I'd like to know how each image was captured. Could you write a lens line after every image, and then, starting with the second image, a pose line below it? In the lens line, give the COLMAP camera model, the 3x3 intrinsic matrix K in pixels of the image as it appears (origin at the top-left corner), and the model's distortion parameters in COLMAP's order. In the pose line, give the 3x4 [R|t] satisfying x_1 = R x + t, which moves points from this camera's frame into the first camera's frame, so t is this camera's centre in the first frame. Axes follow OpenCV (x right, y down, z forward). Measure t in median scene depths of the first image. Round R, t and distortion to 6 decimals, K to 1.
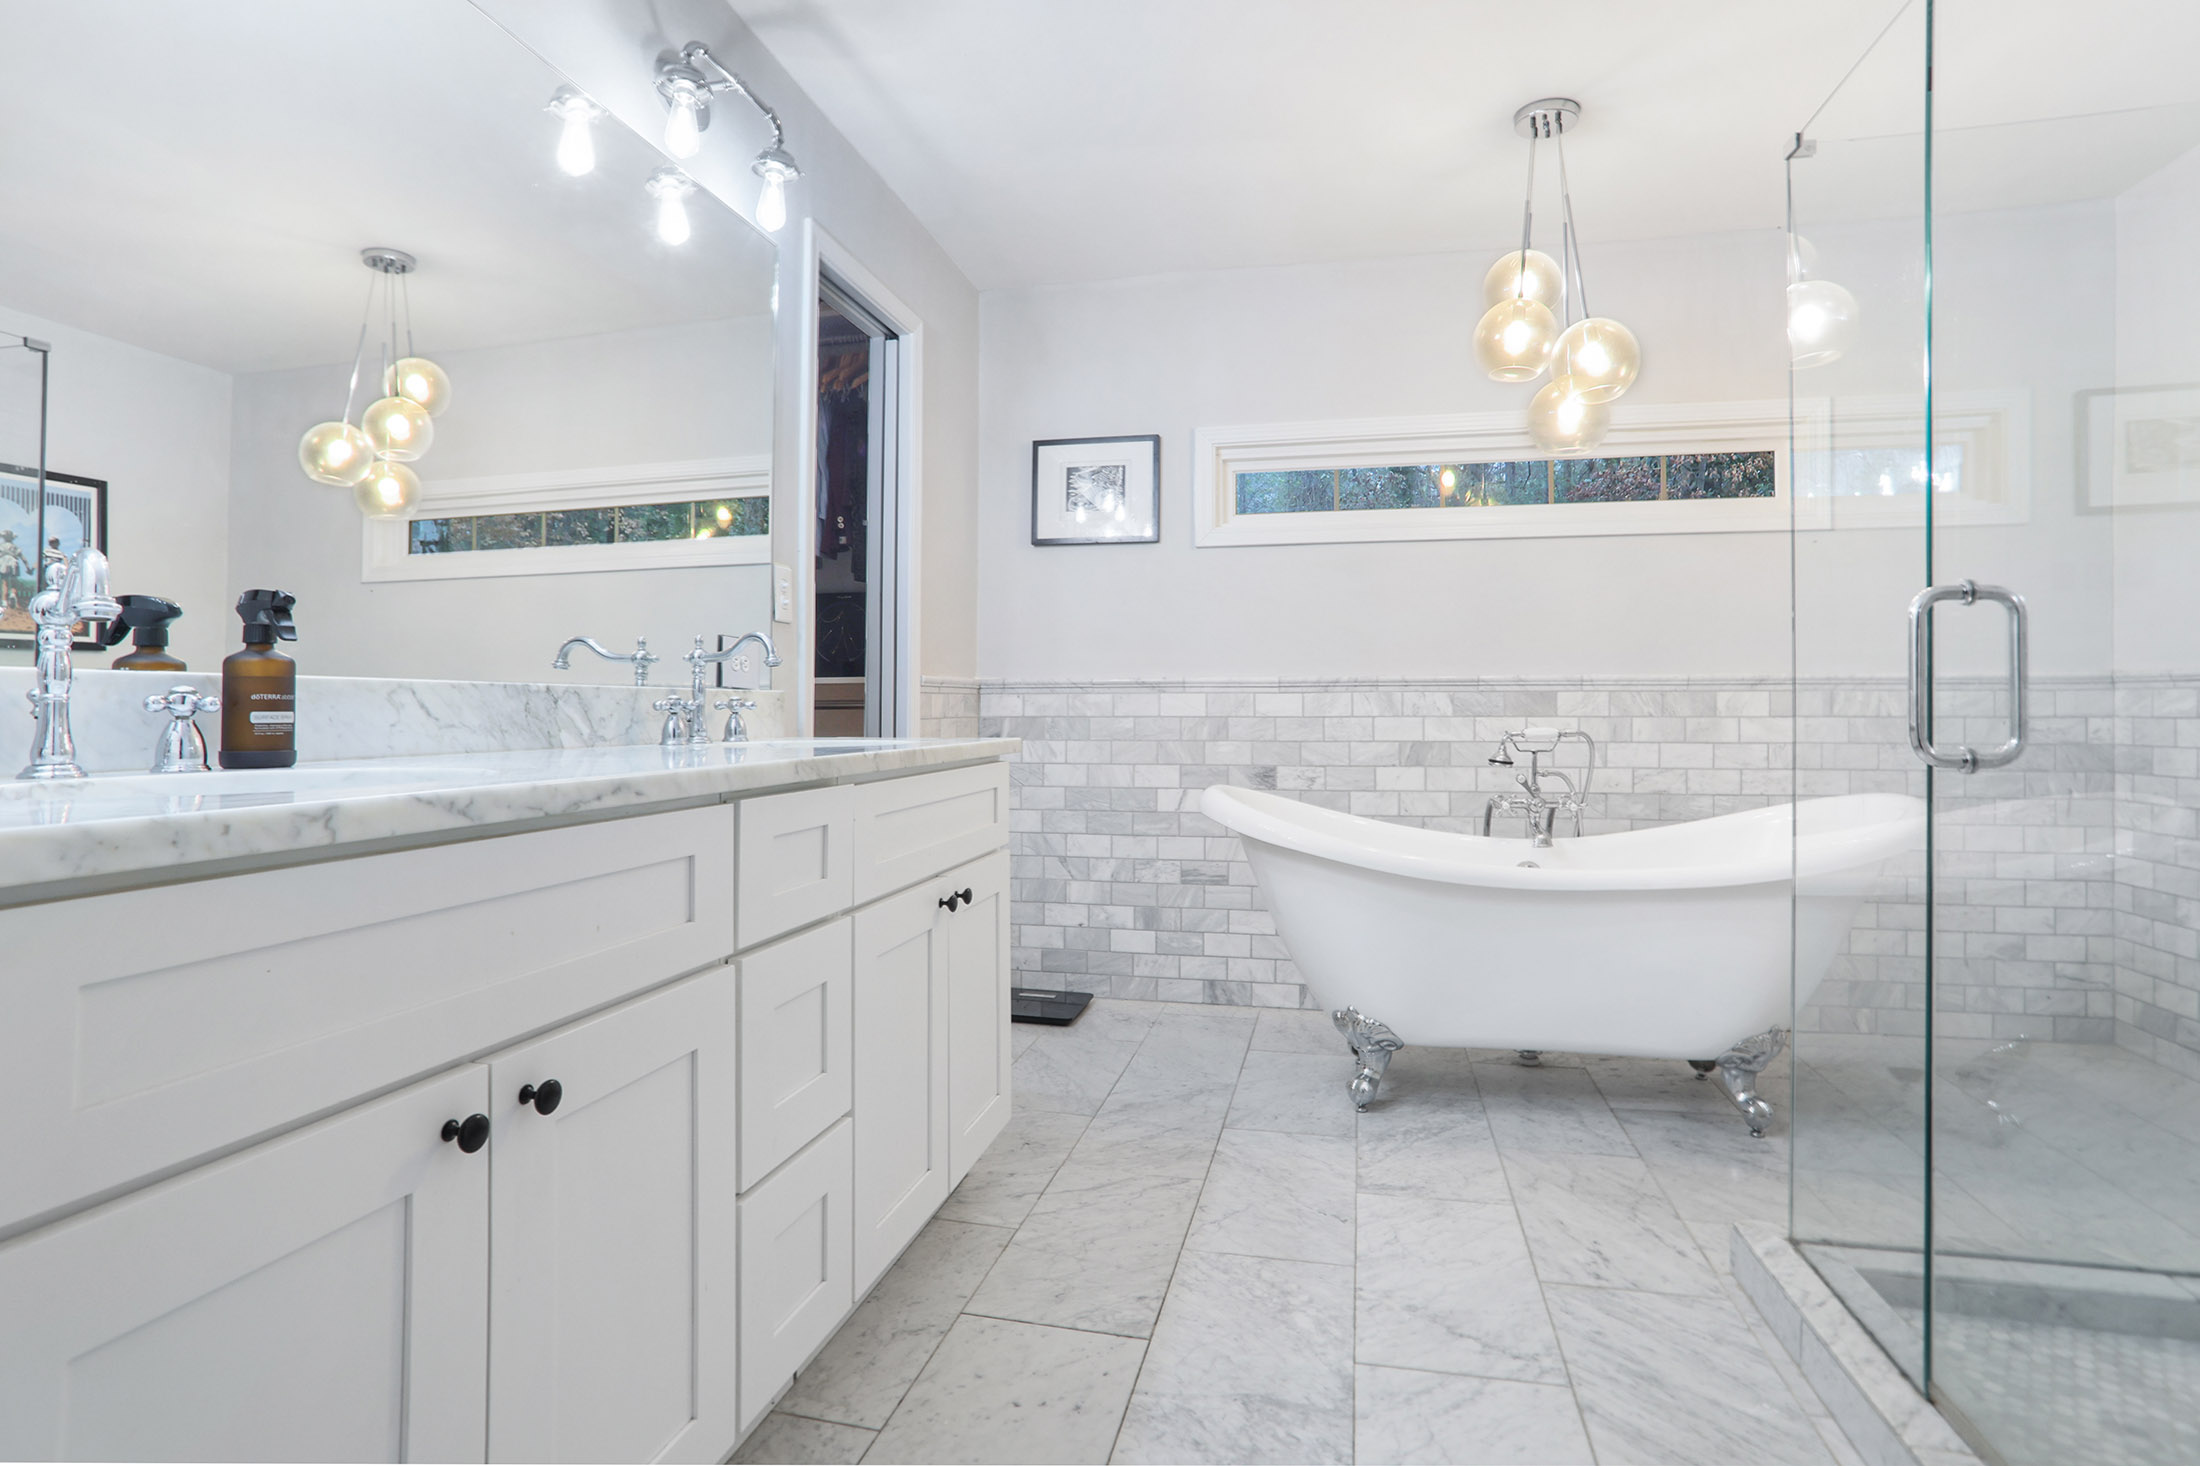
lens RADIAL K [[1083.2, 0, 1097.7], [0, 1083.2, 720.5], [0, 0, 1]] dist [-0.033465, 0.000542]
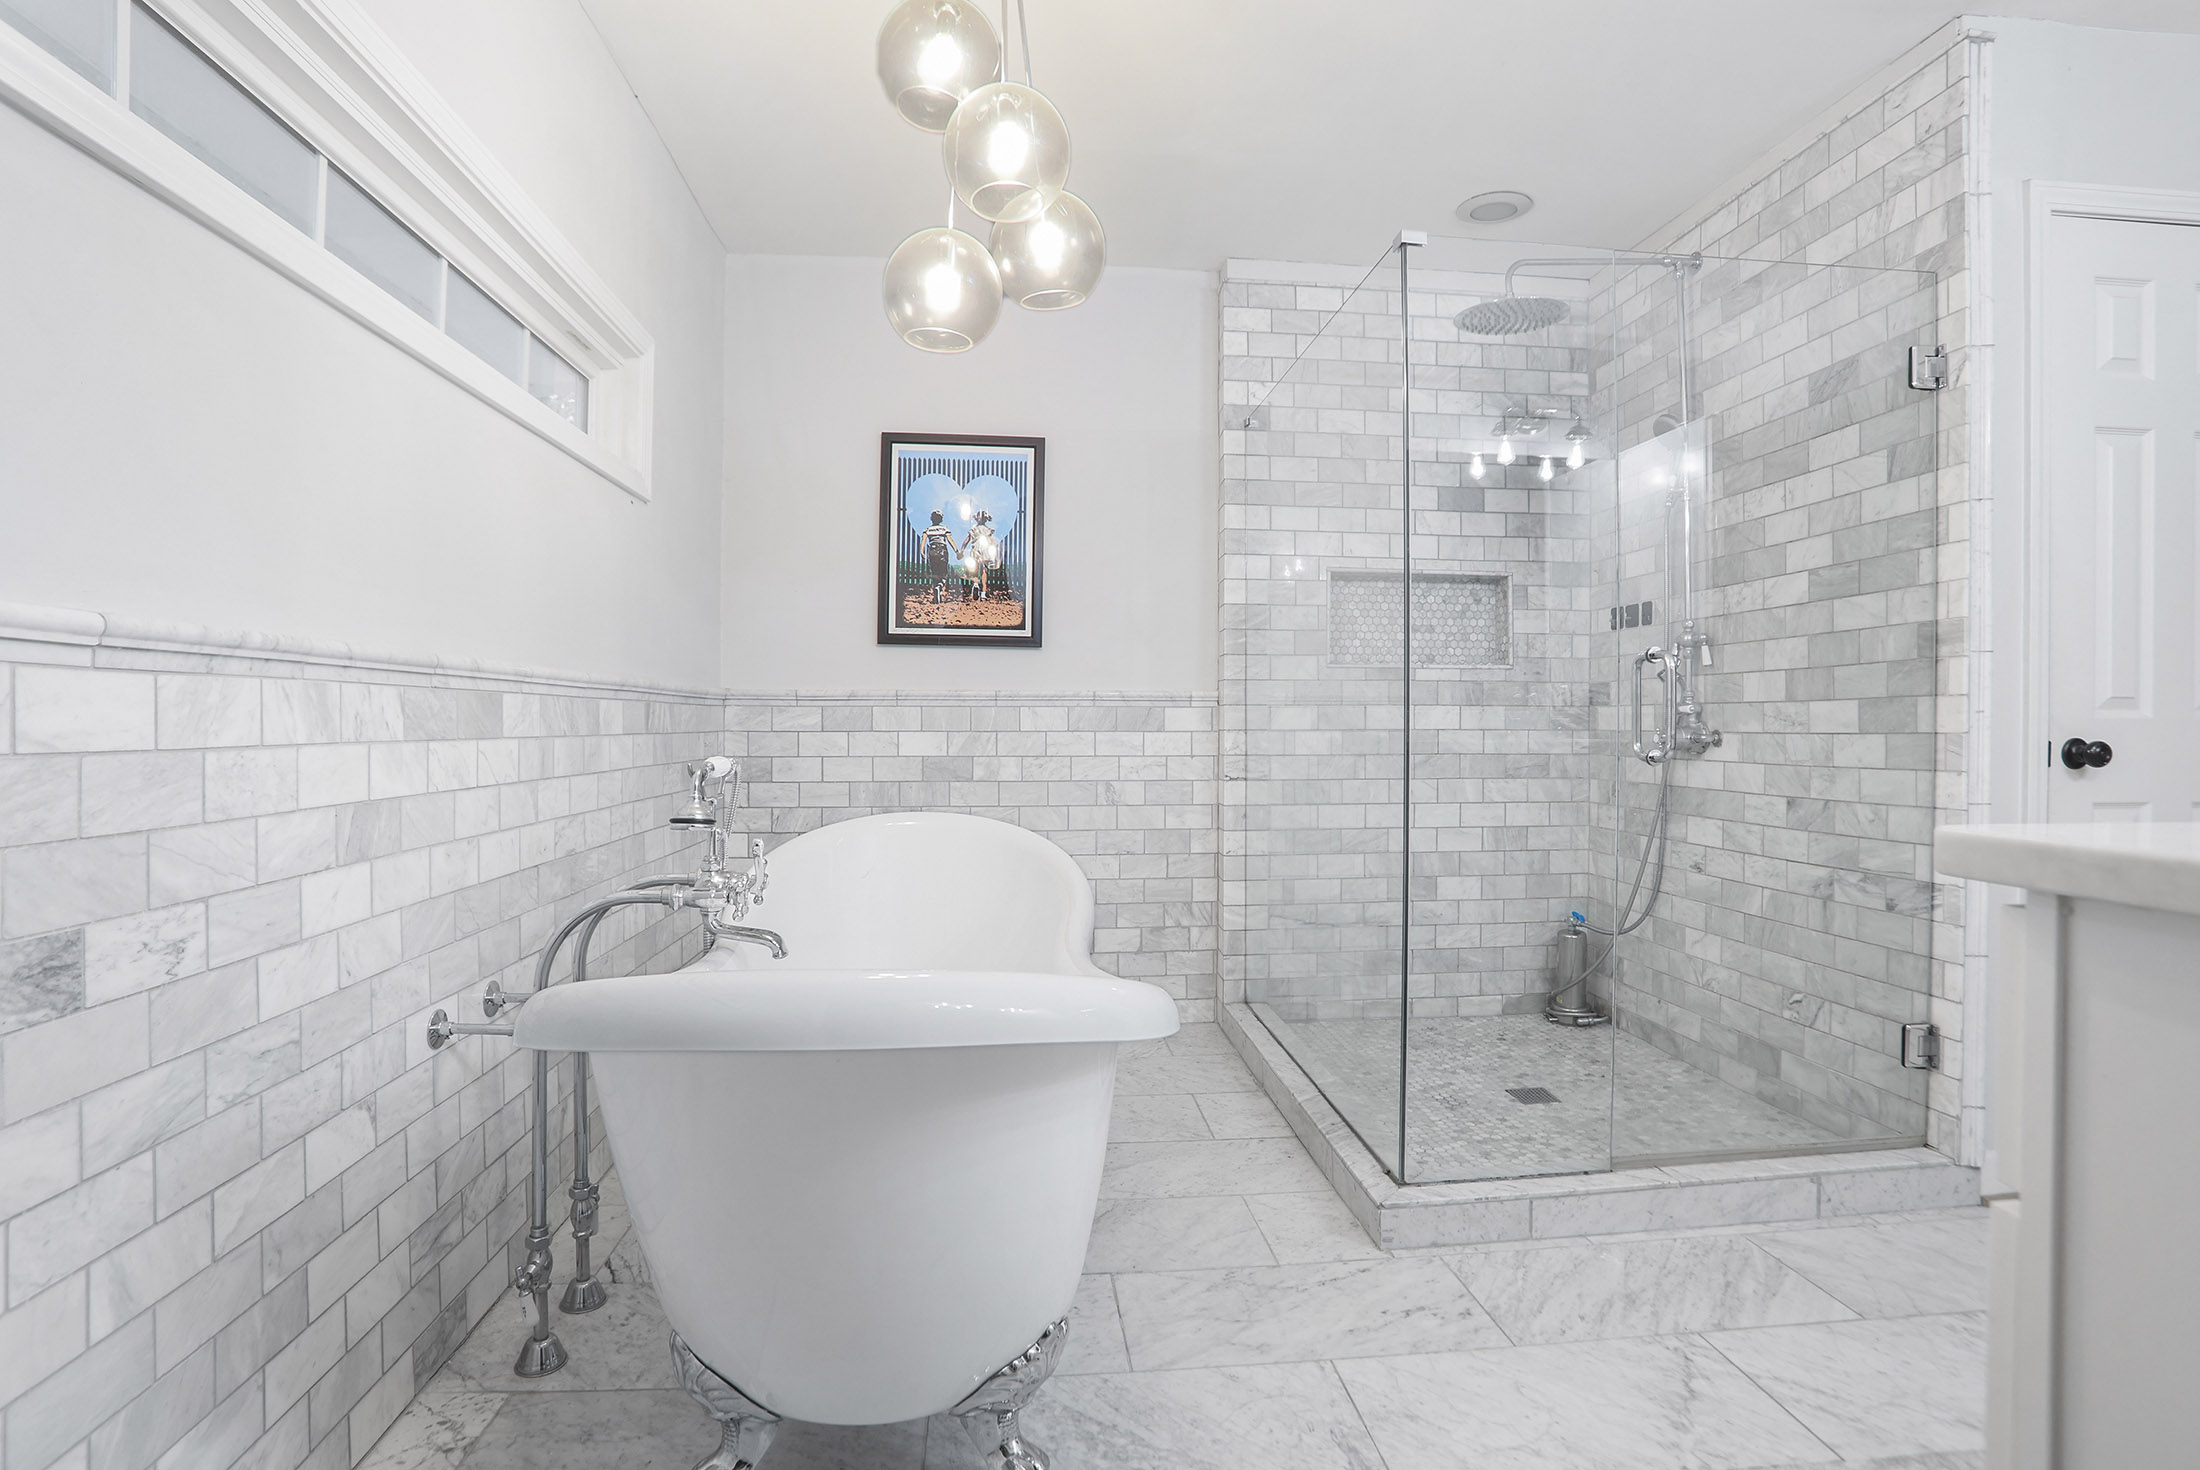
lens RADIAL K [[1083.2, 0, 1096.7], [0, 1083.2, 722.1], [0, 0, 1]] dist [-0.033465, 0.000542]
pose [[-0.313987, 0.001214, 0.949426, -0.184448], [0.007524, 0.999971, 0.001209, -0.010076], [-0.949397, 0.007523, -0.313987, 0.861179]]
